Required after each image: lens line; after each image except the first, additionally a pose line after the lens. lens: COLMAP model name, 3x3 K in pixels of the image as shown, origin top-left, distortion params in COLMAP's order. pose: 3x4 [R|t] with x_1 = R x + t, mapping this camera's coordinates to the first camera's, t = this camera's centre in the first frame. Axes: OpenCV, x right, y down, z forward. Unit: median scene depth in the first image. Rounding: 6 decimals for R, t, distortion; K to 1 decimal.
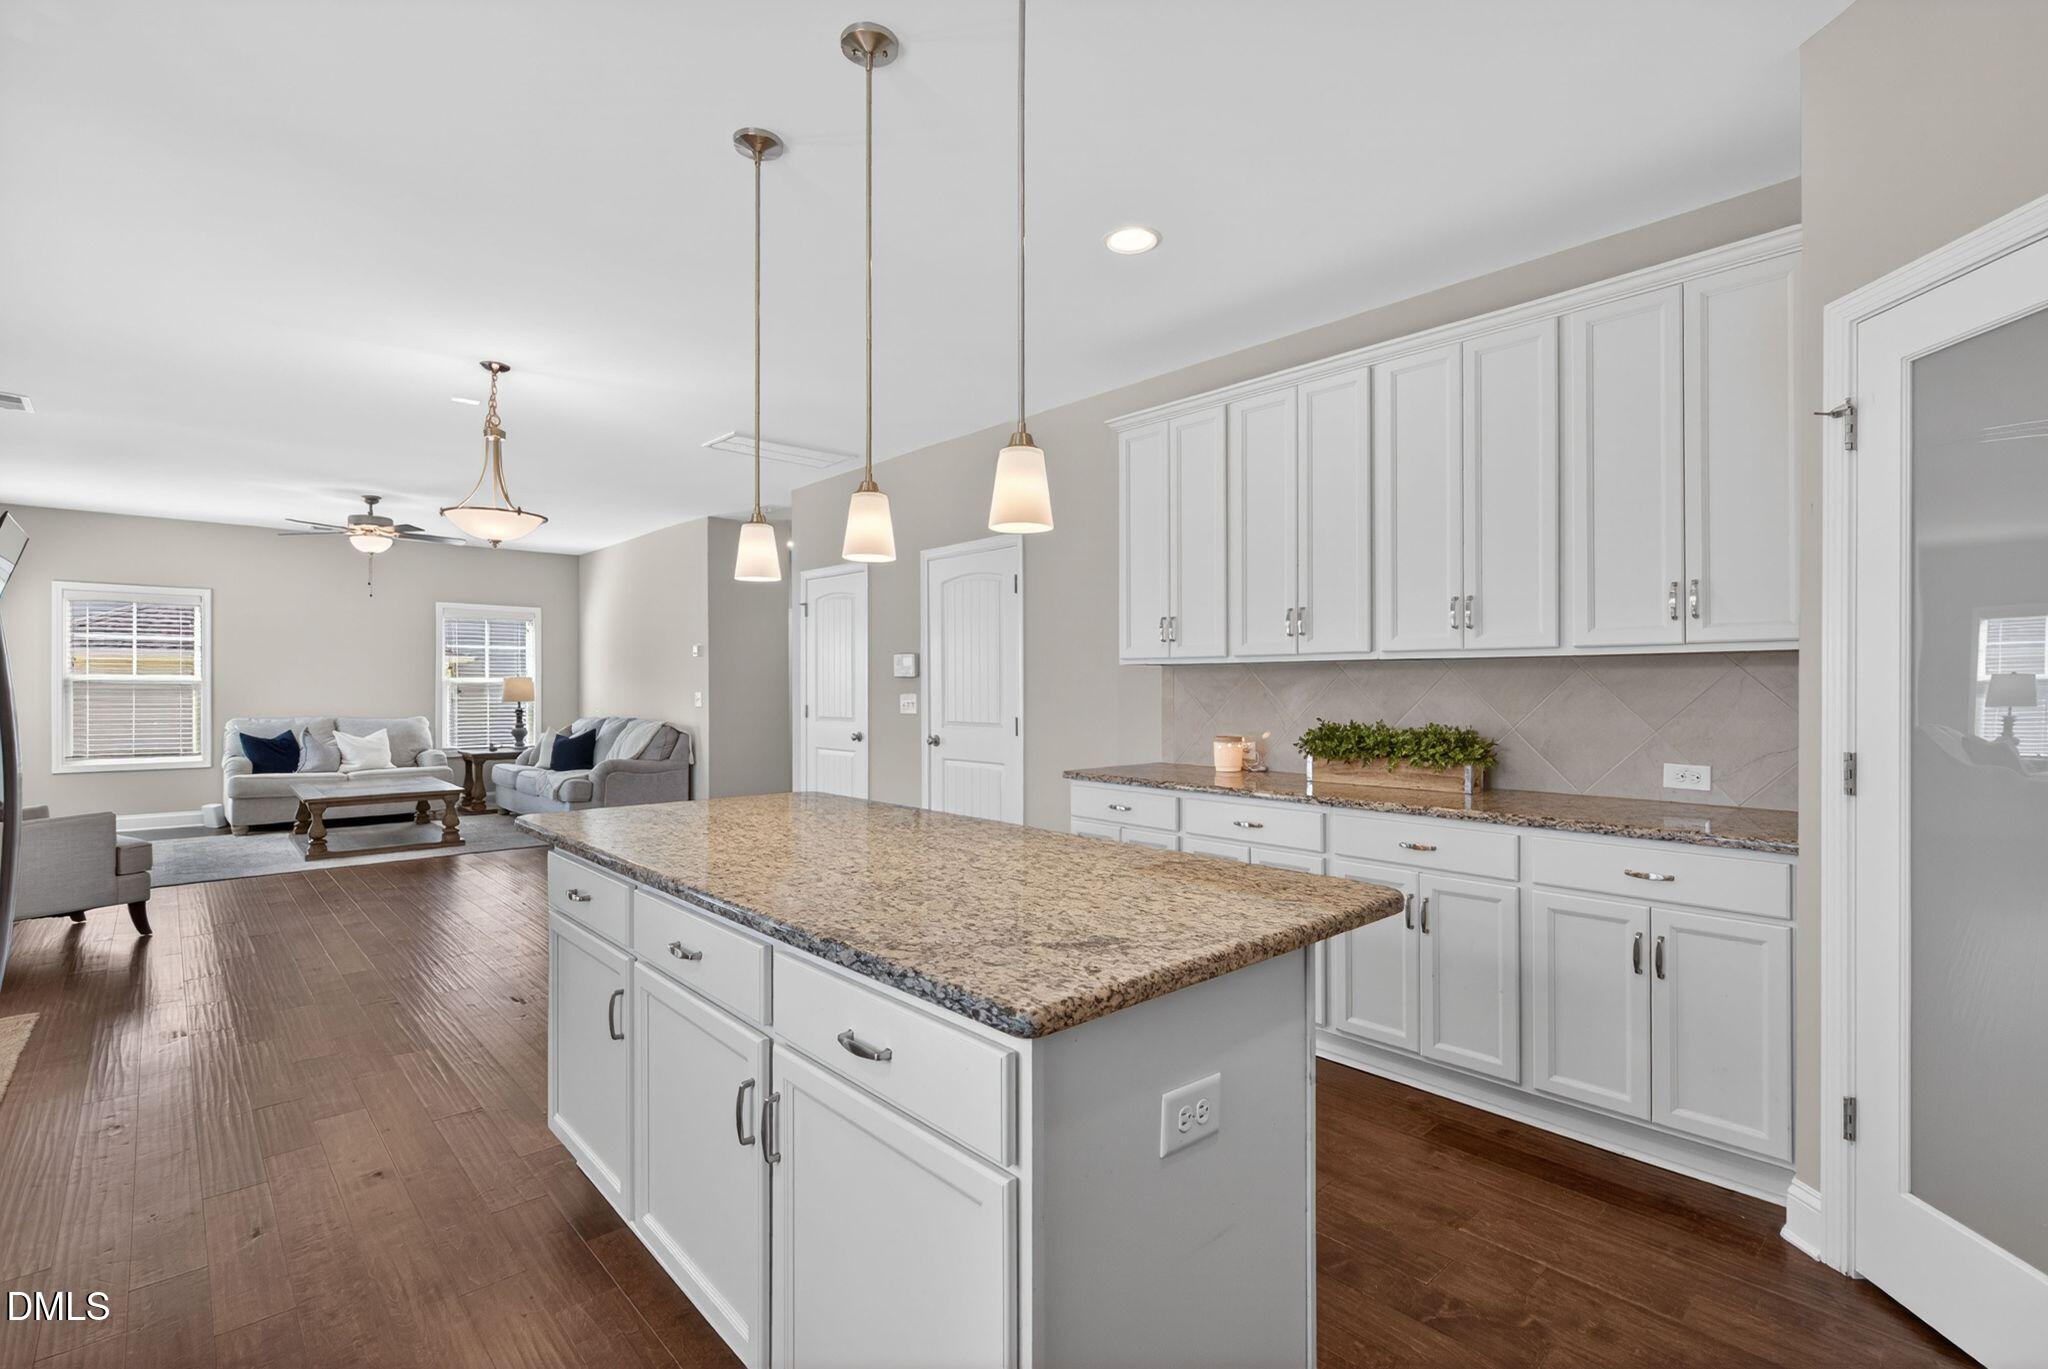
lens RADIAL K [[932.7, 0, 1021.8], [0, 932.7, 676.3], [0, 0, 1]] dist [-0.001097, -0.000812]
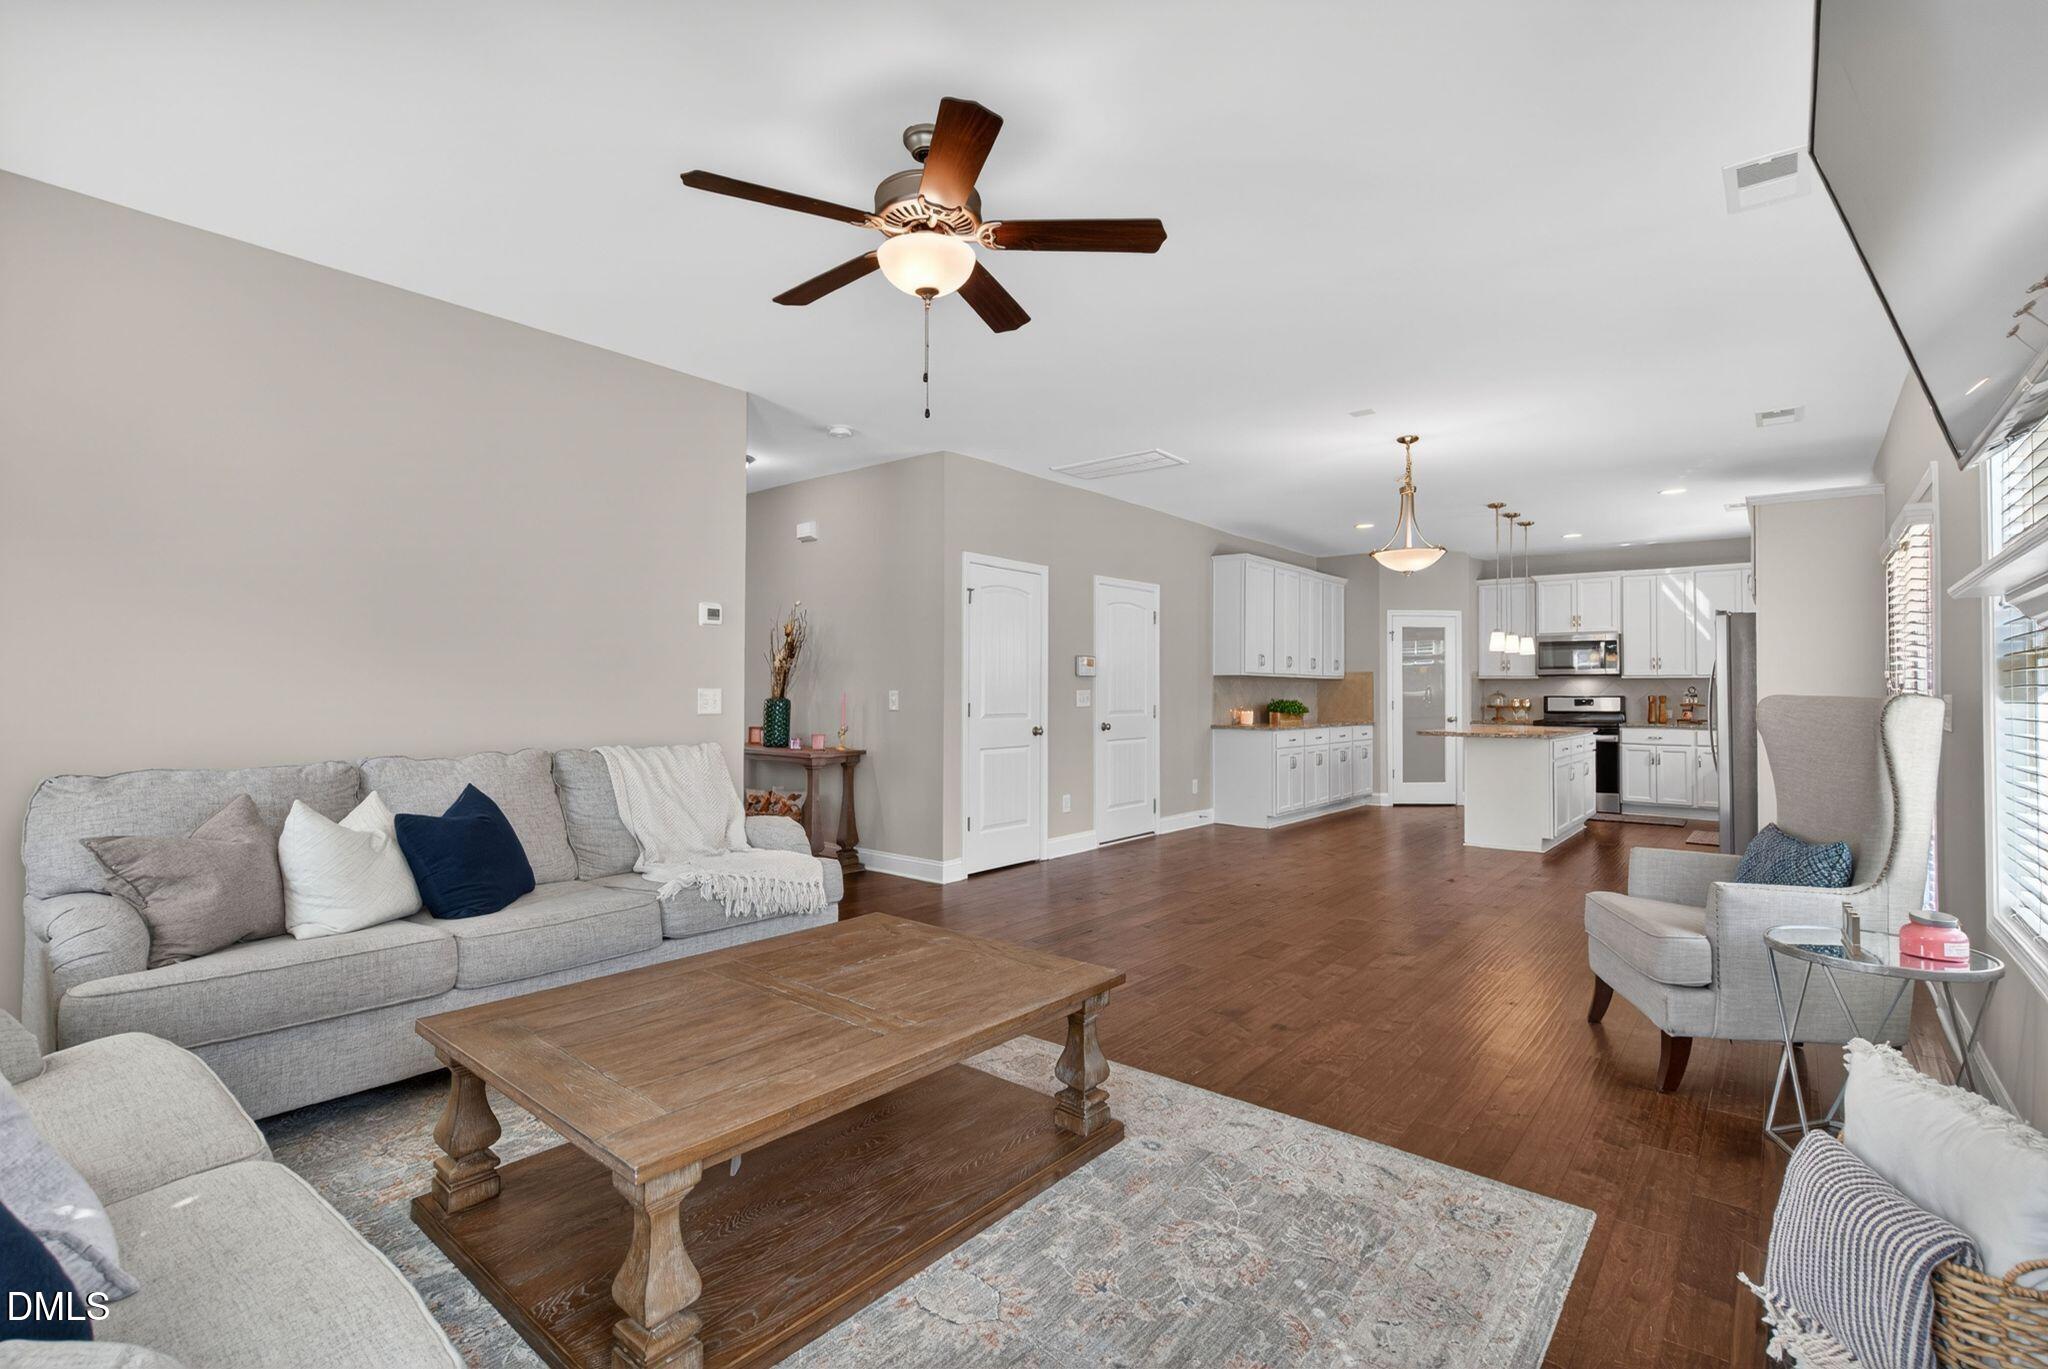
lens RADIAL K [[932.7, 0, 1021.8], [0, 932.7, 676.3], [0, 0, 1]] dist [-0.001097, -0.000812]
pose [[-0.135072, 0.022034, 0.990591, -2.211978], [-0.010031, 0.999671, -0.023604, 0.051763], [-0.990785, -0.013124, -0.134807, 2.113958]]
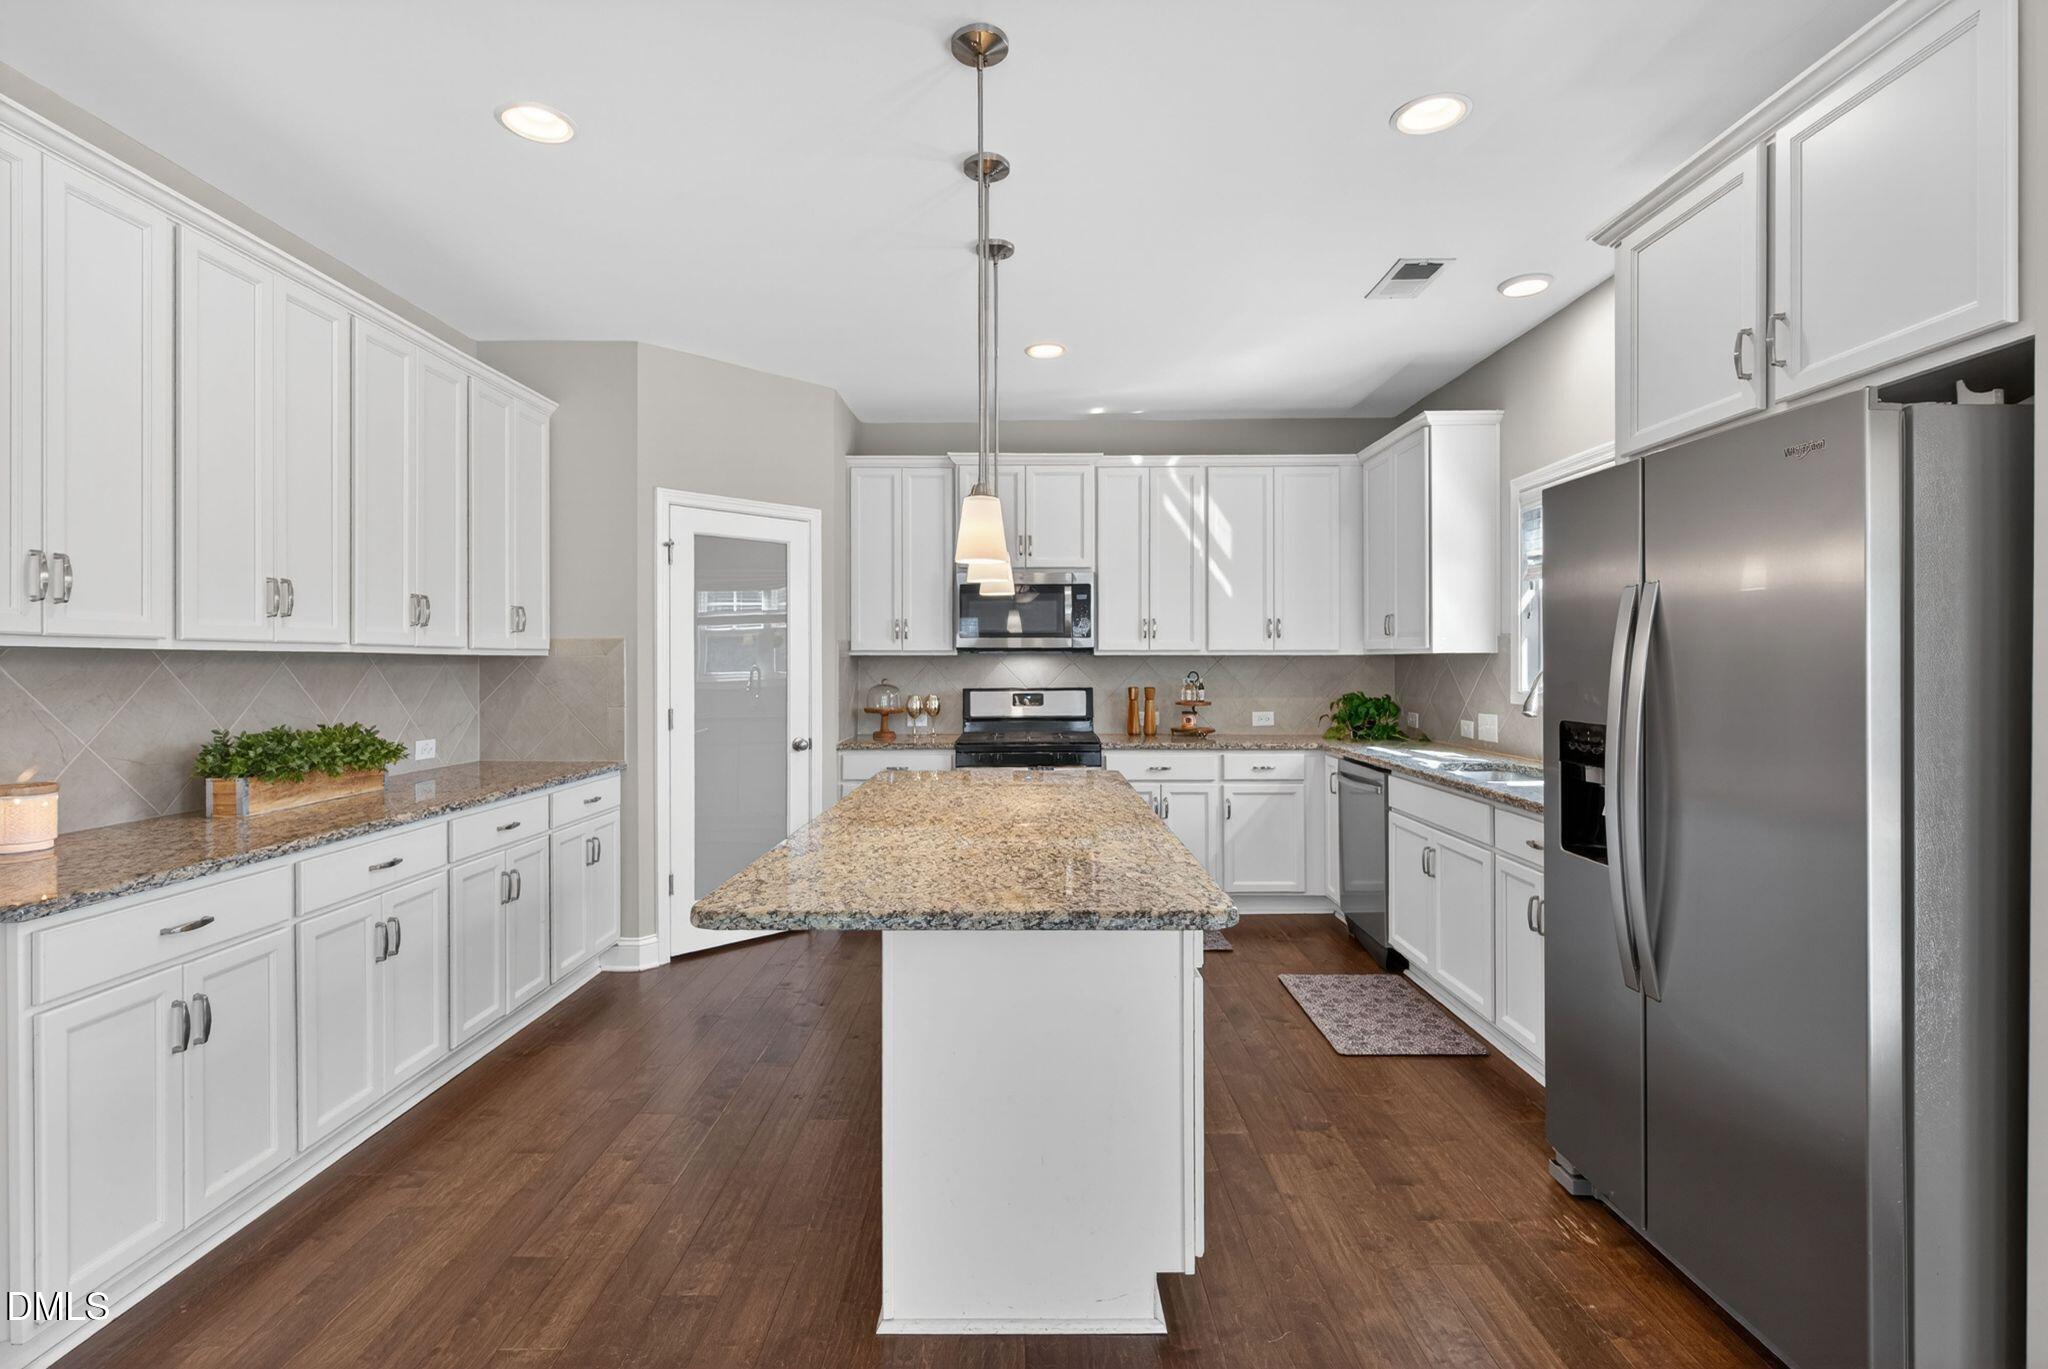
lens RADIAL K [[932.7, 0, 1021.8], [0, 932.7, 676.3], [0, 0, 1]] dist [-0.001097, -0.000812]
pose [[-0.735715, -0.000289, 0.677291, -0.639197], [0.002265, 0.999993, 0.002887, 0.002542], [-0.677287, 0.003658, -0.735710, 1.155540]]
